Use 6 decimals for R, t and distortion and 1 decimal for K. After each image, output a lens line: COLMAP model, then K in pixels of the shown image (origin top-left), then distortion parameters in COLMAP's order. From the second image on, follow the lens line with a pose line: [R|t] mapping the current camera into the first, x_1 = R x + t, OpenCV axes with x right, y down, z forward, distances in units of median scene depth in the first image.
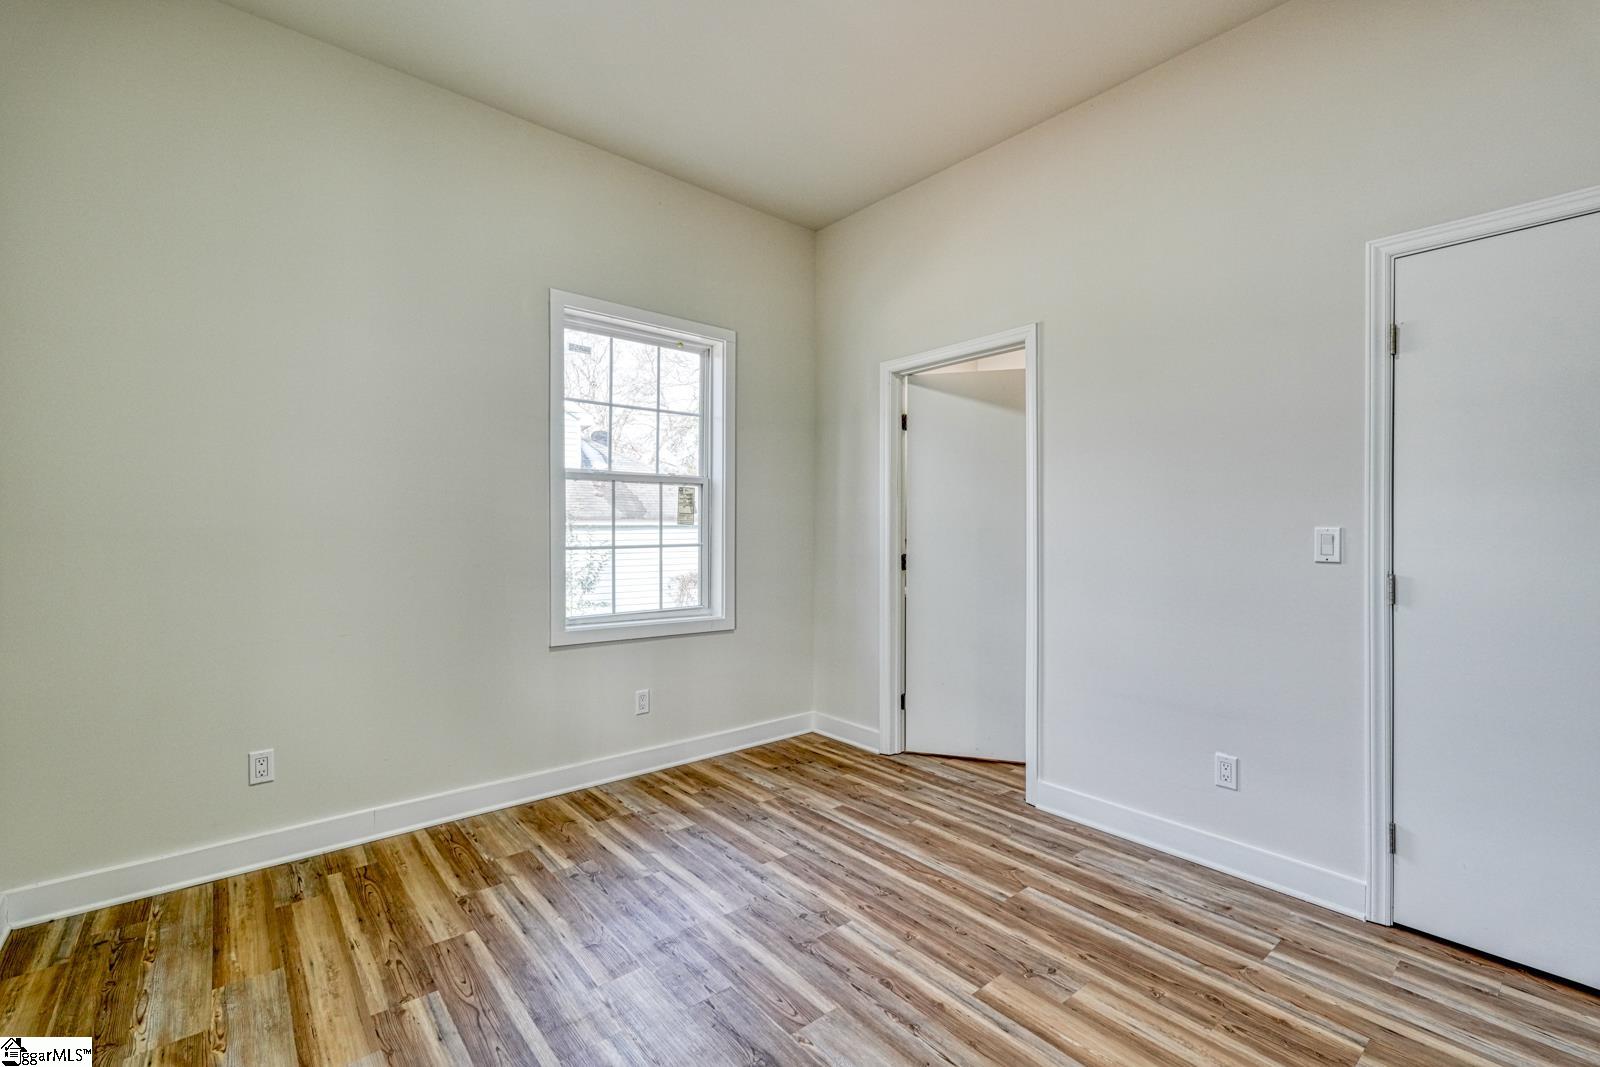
lens RADIAL K [[697.8, 0, 800.6], [0, 697.8, 525.7], [0, 0, 1]] dist [-0.001096, 0.000790]
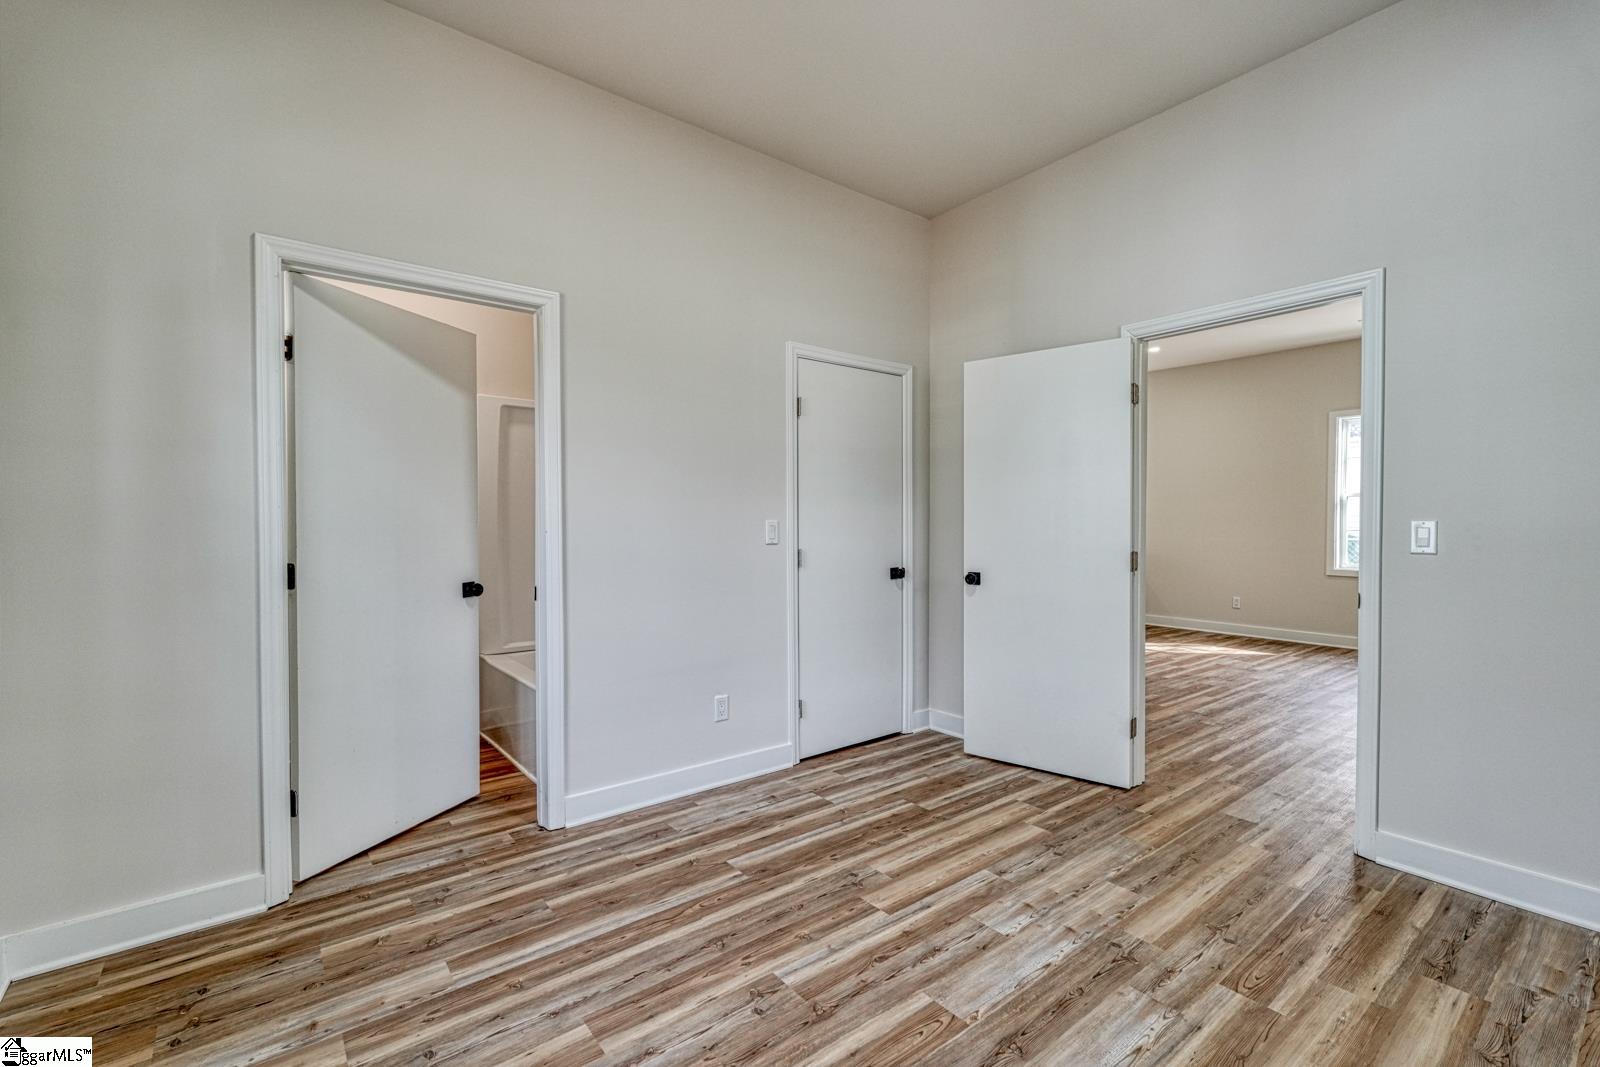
lens RADIAL K [[697.8, 0, 800.6], [0, 697.8, 525.7], [0, 0, 1]] dist [-0.001096, 0.000790]
pose [[0.028885, -0.007619, 0.999554, -0.755809], [-0.003827, 0.999963, 0.007733, 0.001227], [-0.999575, -0.004049, 0.028855, 0.899855]]
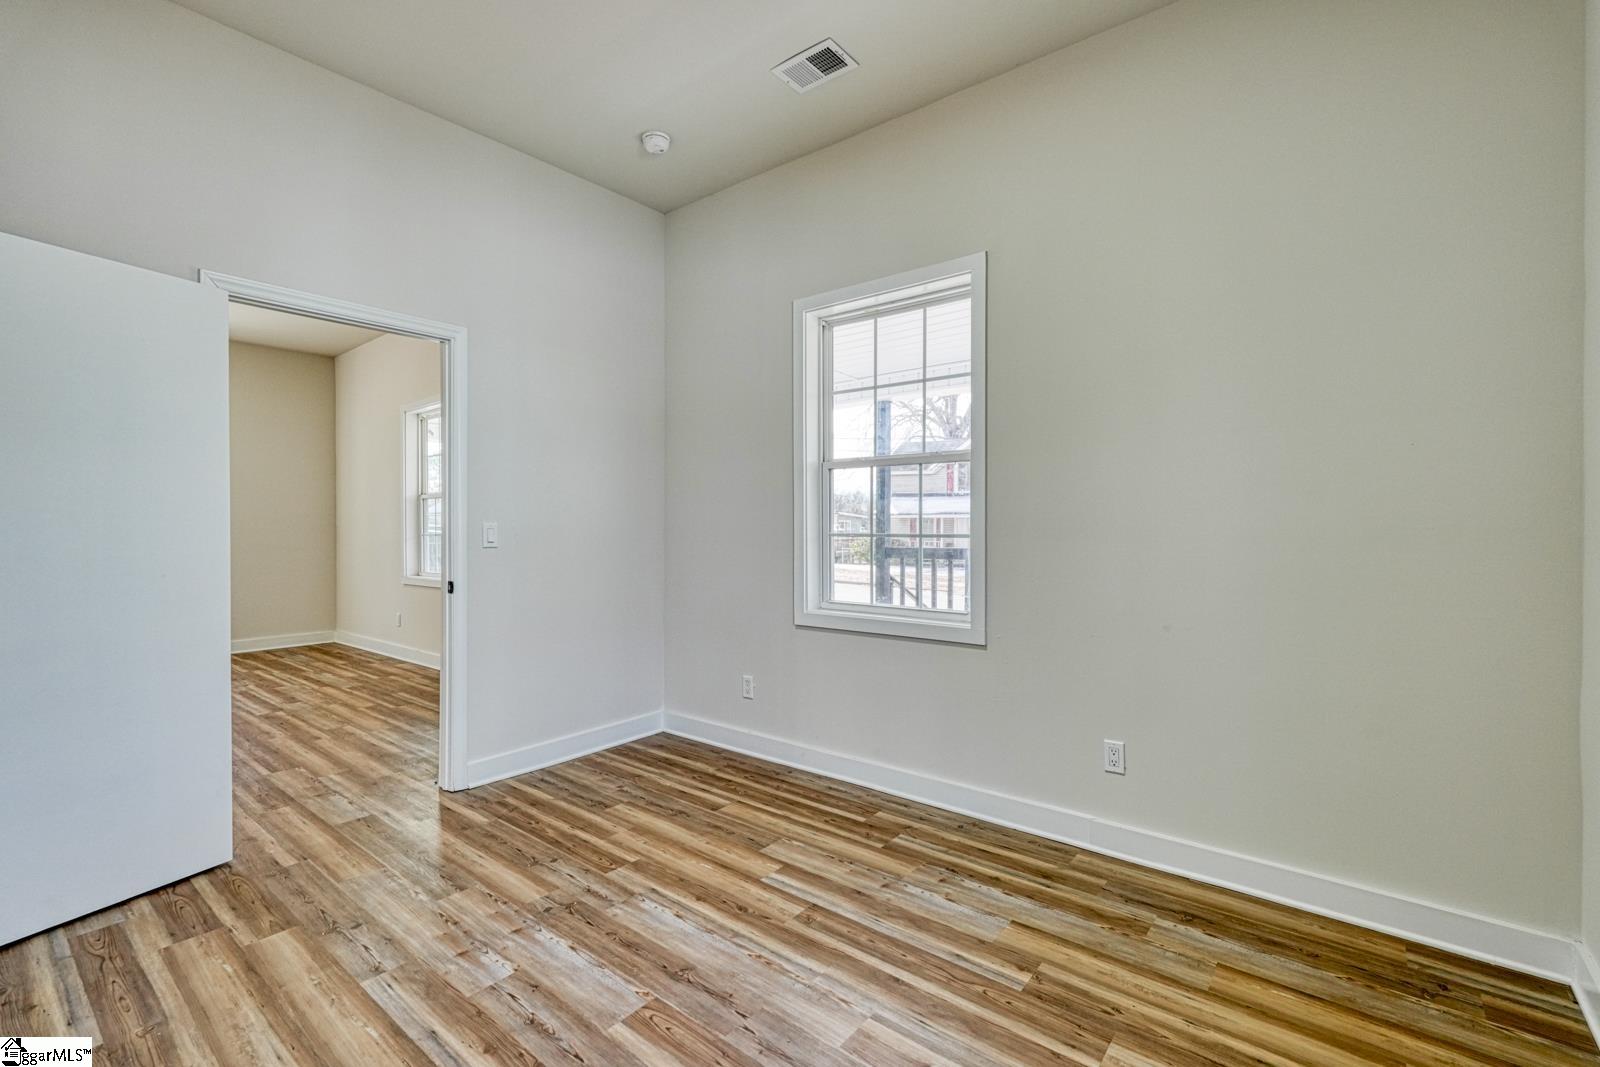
lens RADIAL K [[697.8, 0, 800.6], [0, 697.8, 525.7], [0, 0, 1]] dist [-0.001096, 0.000790]
pose [[-0.980142, -0.002017, -0.198285, -0.013261], [-0.000895, 0.999983, -0.005746, 0.010046], [0.198294, -0.005455, -0.980127, 1.547998]]
